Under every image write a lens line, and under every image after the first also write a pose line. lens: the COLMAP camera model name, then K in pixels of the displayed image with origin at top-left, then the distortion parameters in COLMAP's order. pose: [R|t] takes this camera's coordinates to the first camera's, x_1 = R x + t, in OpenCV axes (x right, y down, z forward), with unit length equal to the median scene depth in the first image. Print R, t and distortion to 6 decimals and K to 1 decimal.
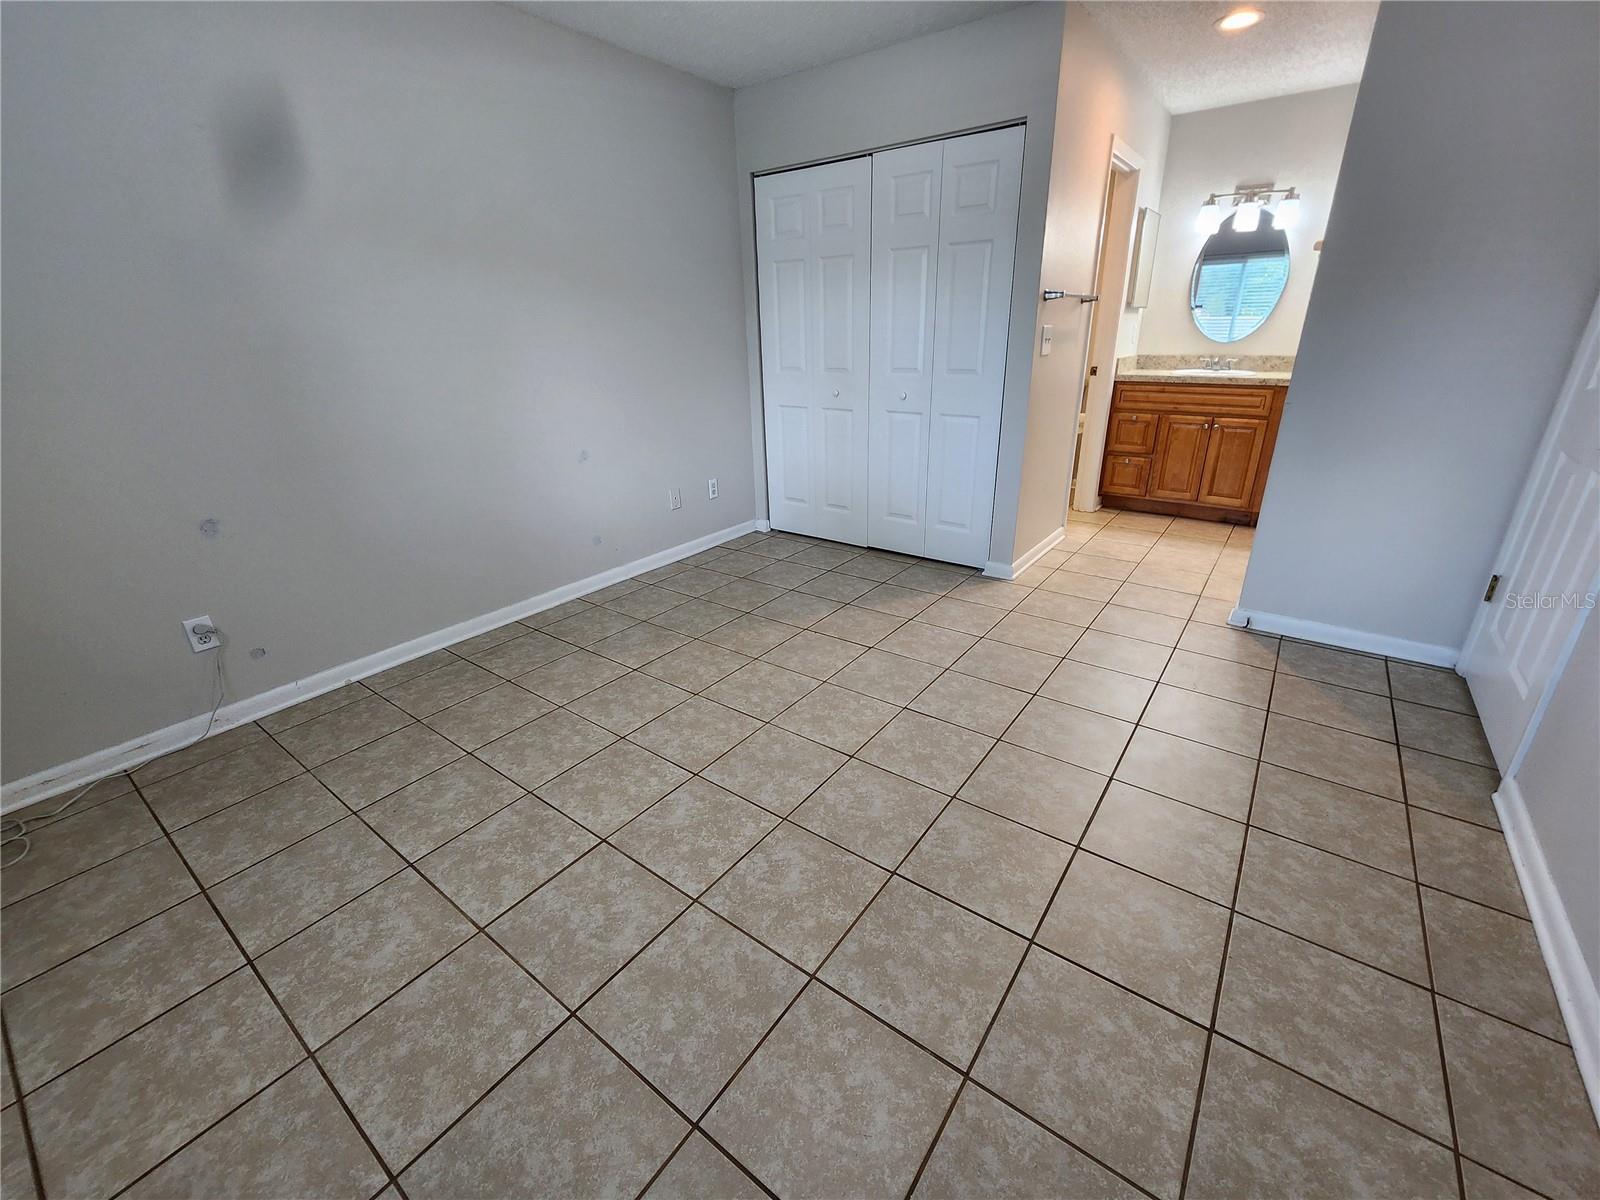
lens RADIAL K [[662.9, 0, 804.2], [0, 662.9, 596.2], [0, 0, 1]] dist [-0.000073, -0.000891]
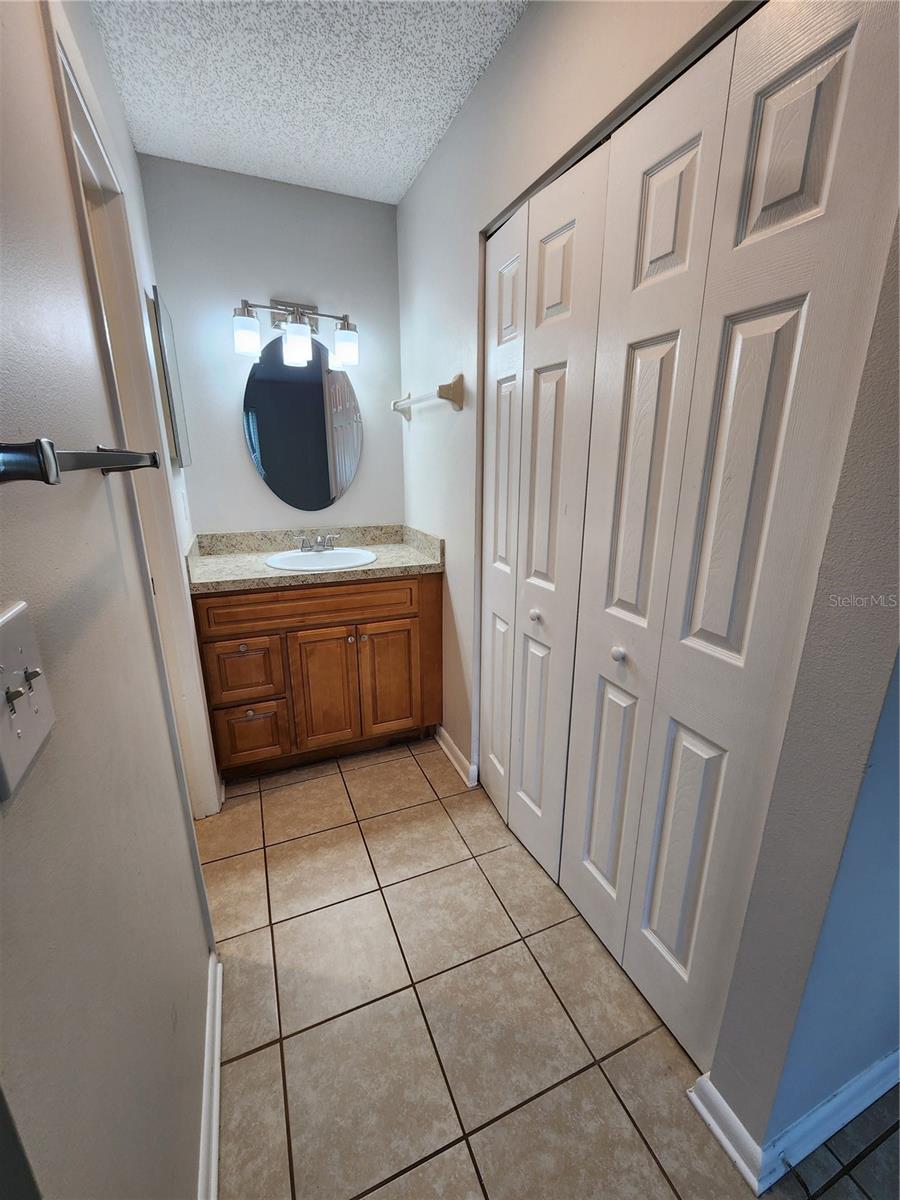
lens RADIAL K [[497.2, 0, 441.0], [0, 497.2, 601.4], [0, 0, 1]] dist [-0.000073, -0.000891]
pose [[0.513419, -0.223374, 0.828556, 0.309286], [0.305316, 0.949898, 0.066897, -0.378803], [-0.801987, 0.218625, 0.555895, 0.808198]]
